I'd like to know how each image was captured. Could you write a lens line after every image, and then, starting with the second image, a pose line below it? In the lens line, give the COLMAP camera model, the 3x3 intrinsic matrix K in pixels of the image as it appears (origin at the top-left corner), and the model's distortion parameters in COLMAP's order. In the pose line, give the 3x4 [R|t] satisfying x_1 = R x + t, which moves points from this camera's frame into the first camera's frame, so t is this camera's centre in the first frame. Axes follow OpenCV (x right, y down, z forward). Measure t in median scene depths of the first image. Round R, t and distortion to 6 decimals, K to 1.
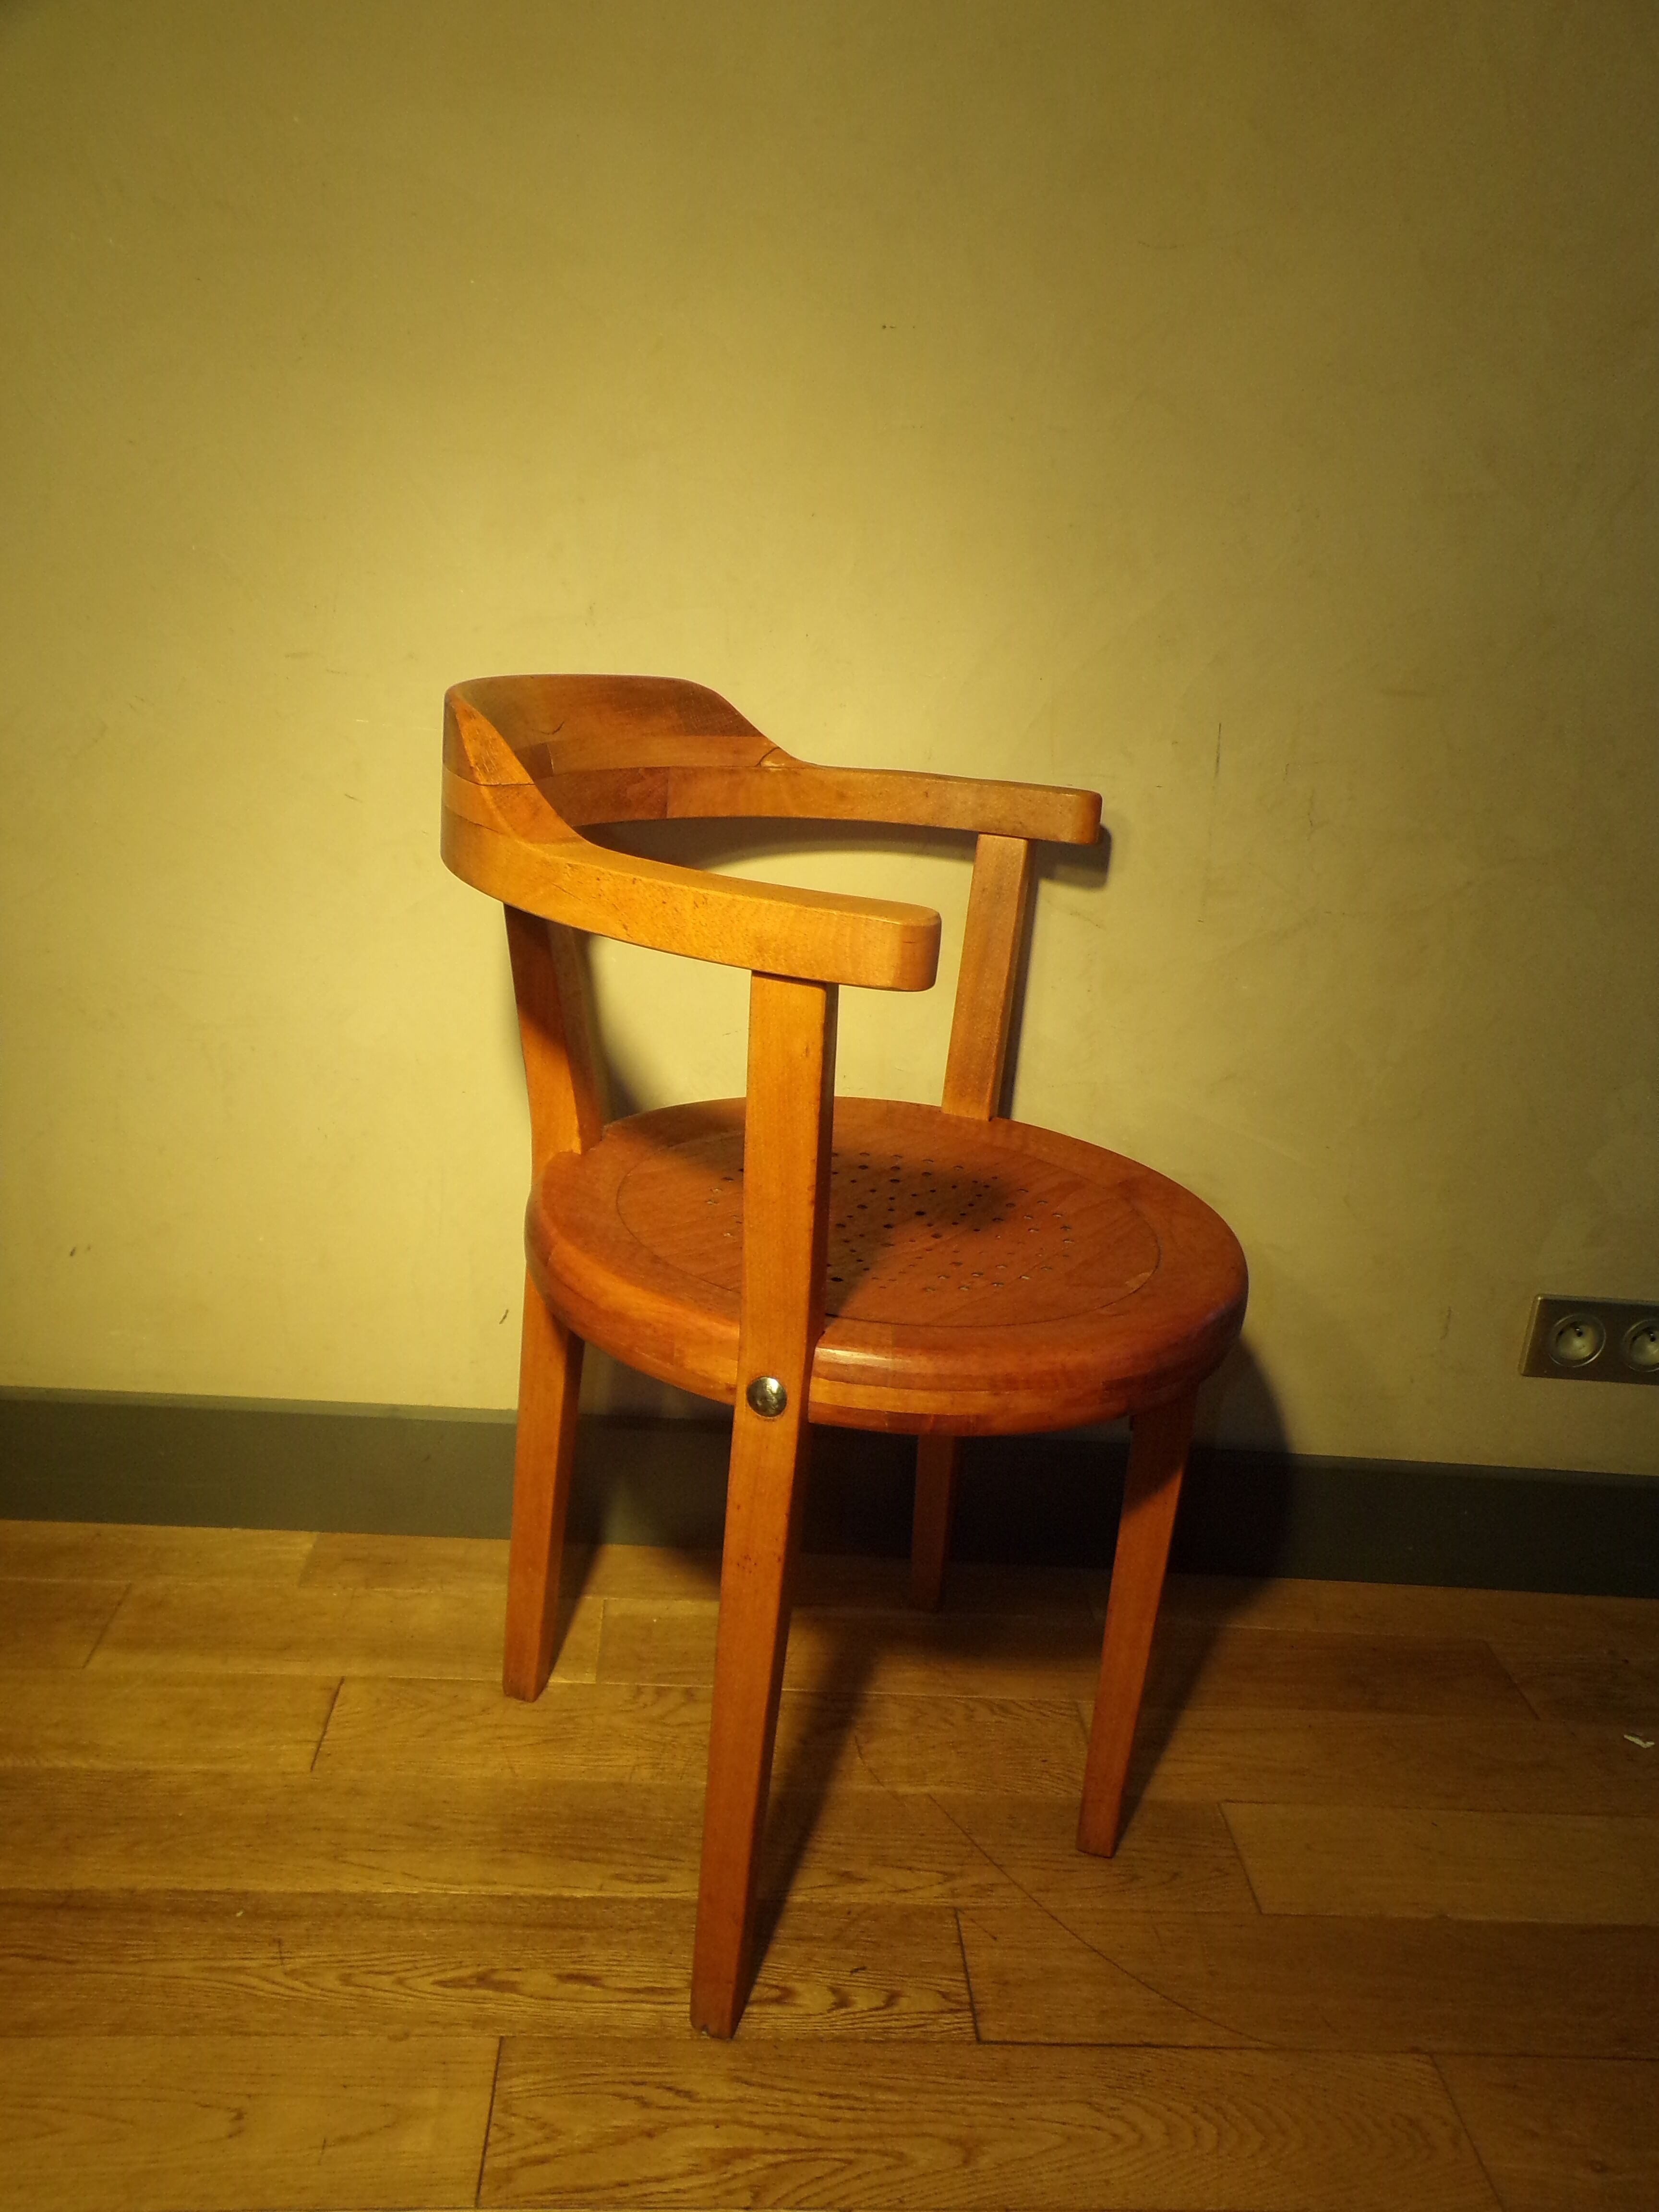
lens RADIAL K [[1811.7, 0, 838.3], [0, 1811.7, 1096.0], [0, 0, 1]] dist [0.026188, 0.020278]
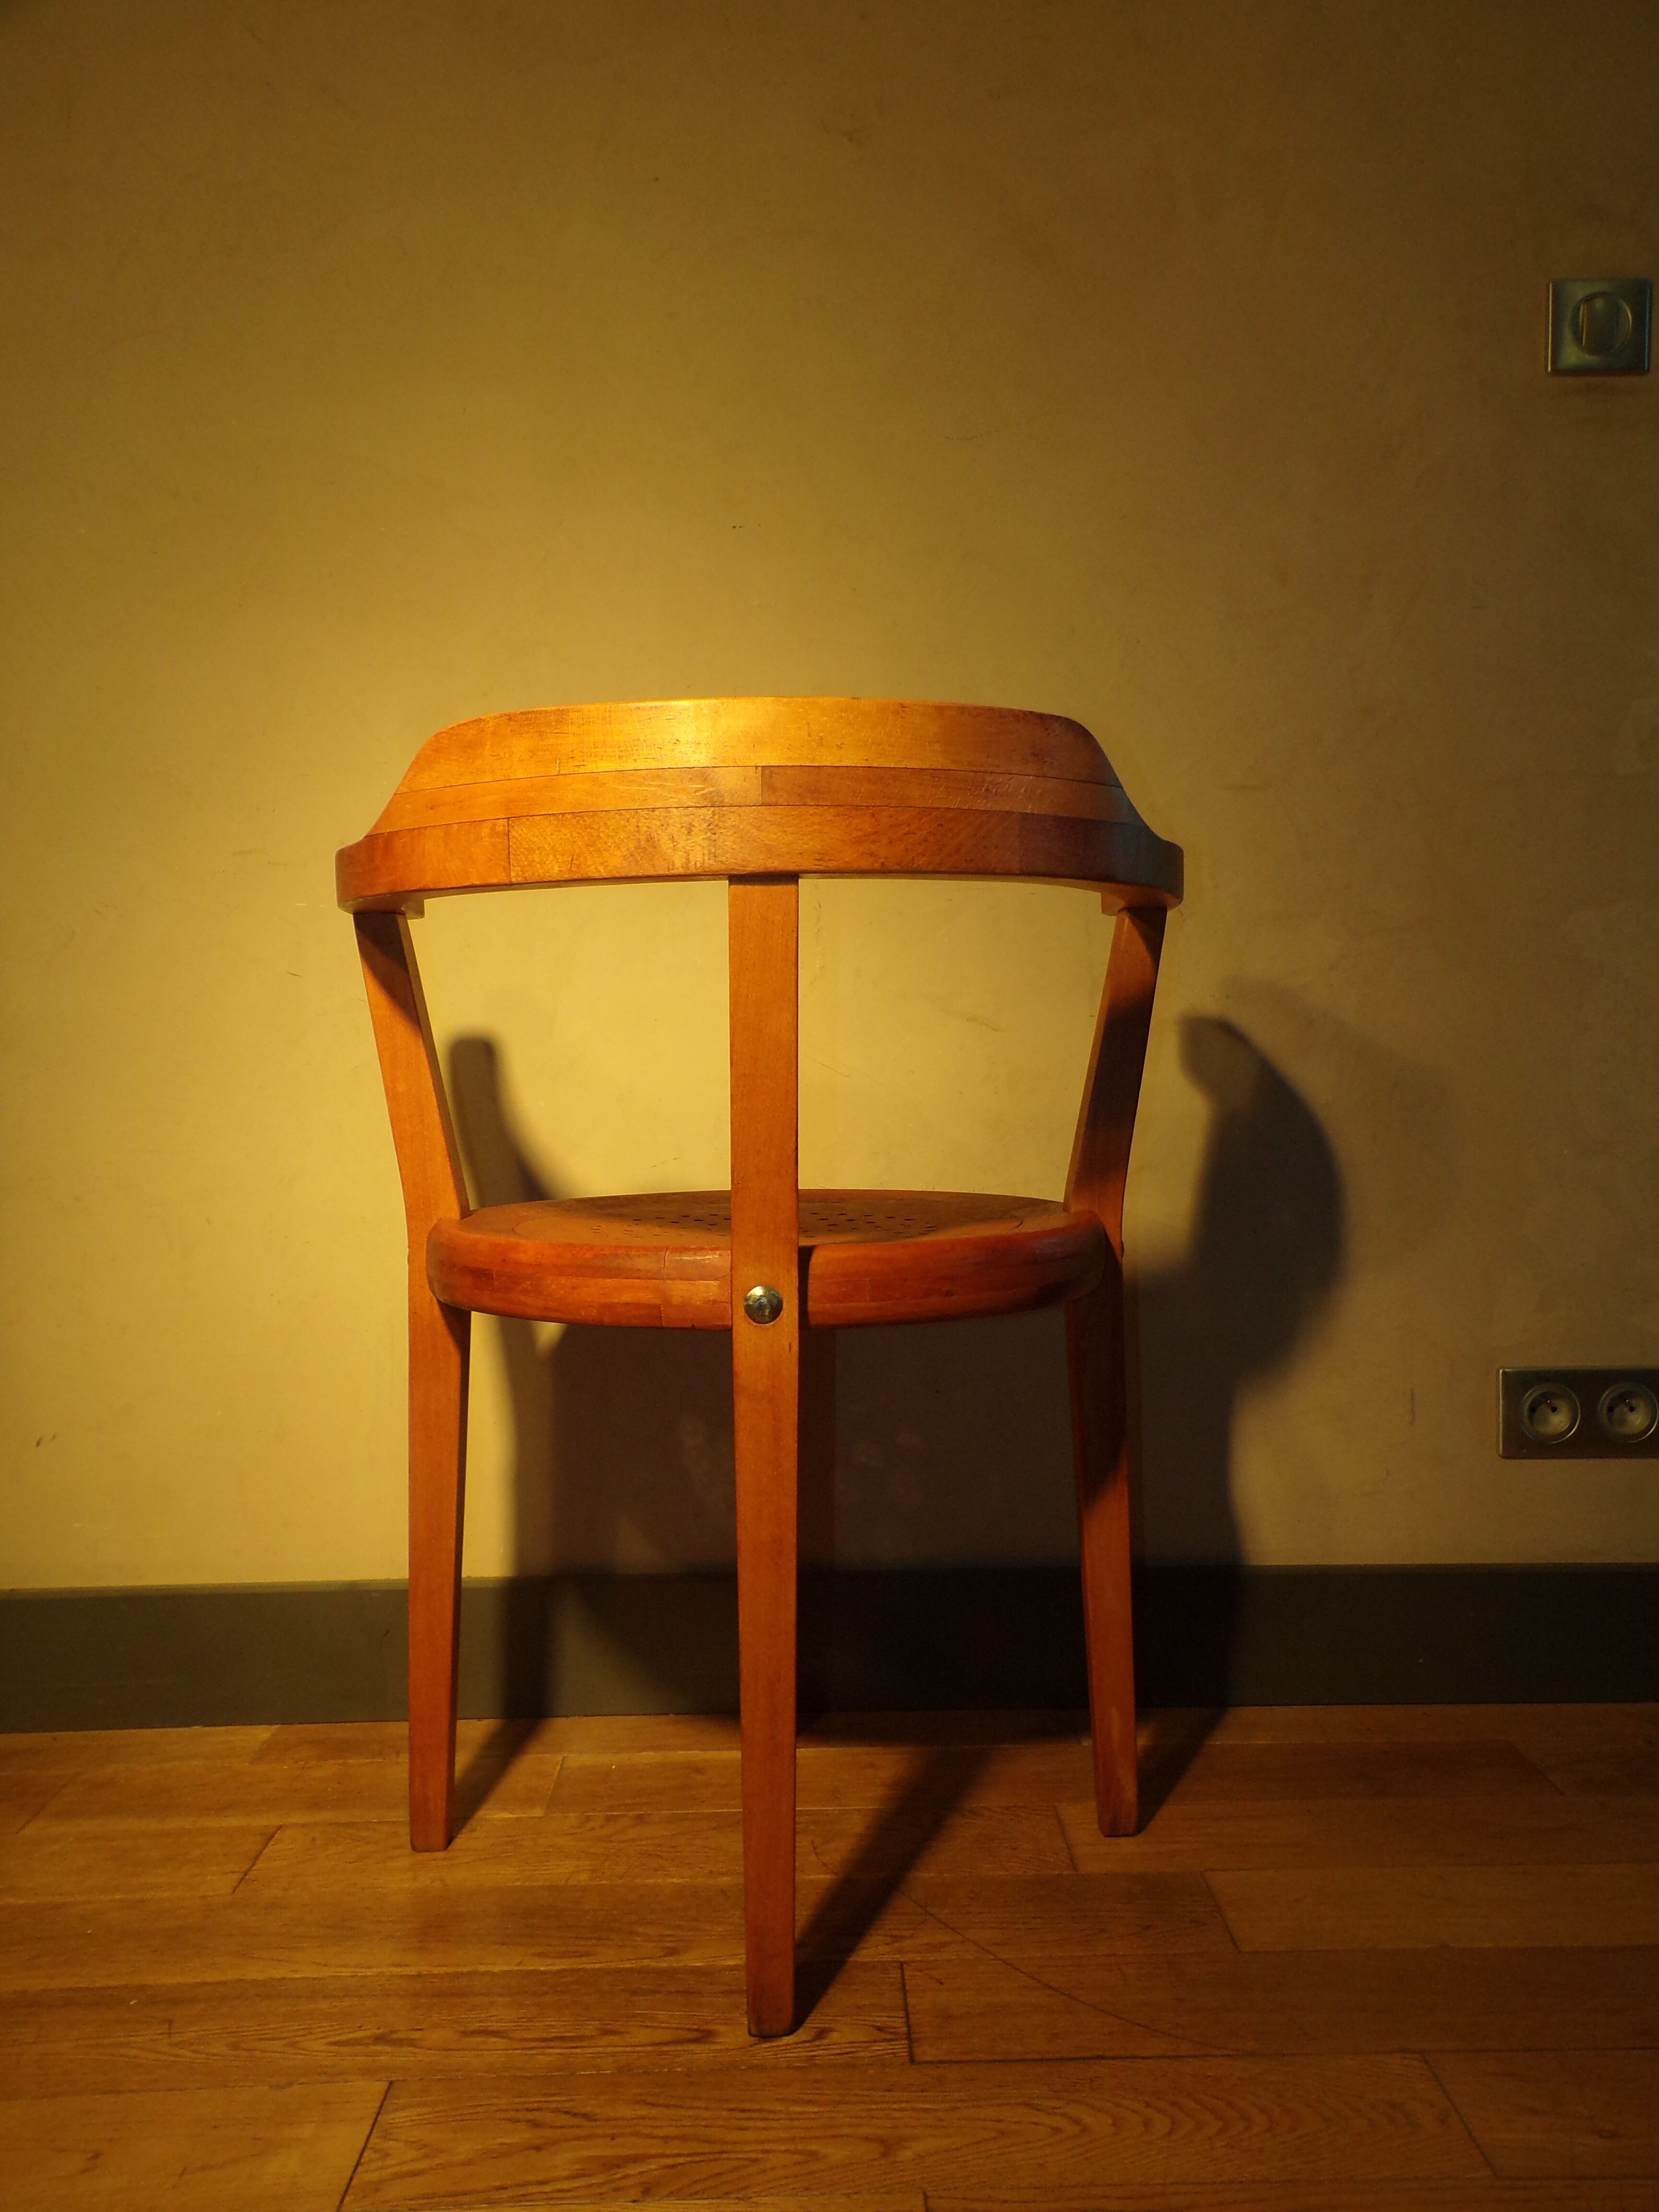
lens RADIAL K [[1811.7, 0, 837.8], [0, 1811.7, 1108.1], [0, 0, 1]] dist [0.026188, 0.020278]
pose [[0.993711, -0.100844, -0.048681, 0.119506], [0.083767, 0.957938, -0.274477, 0.278462], [0.074313, 0.268673, 0.960361, -0.006783]]
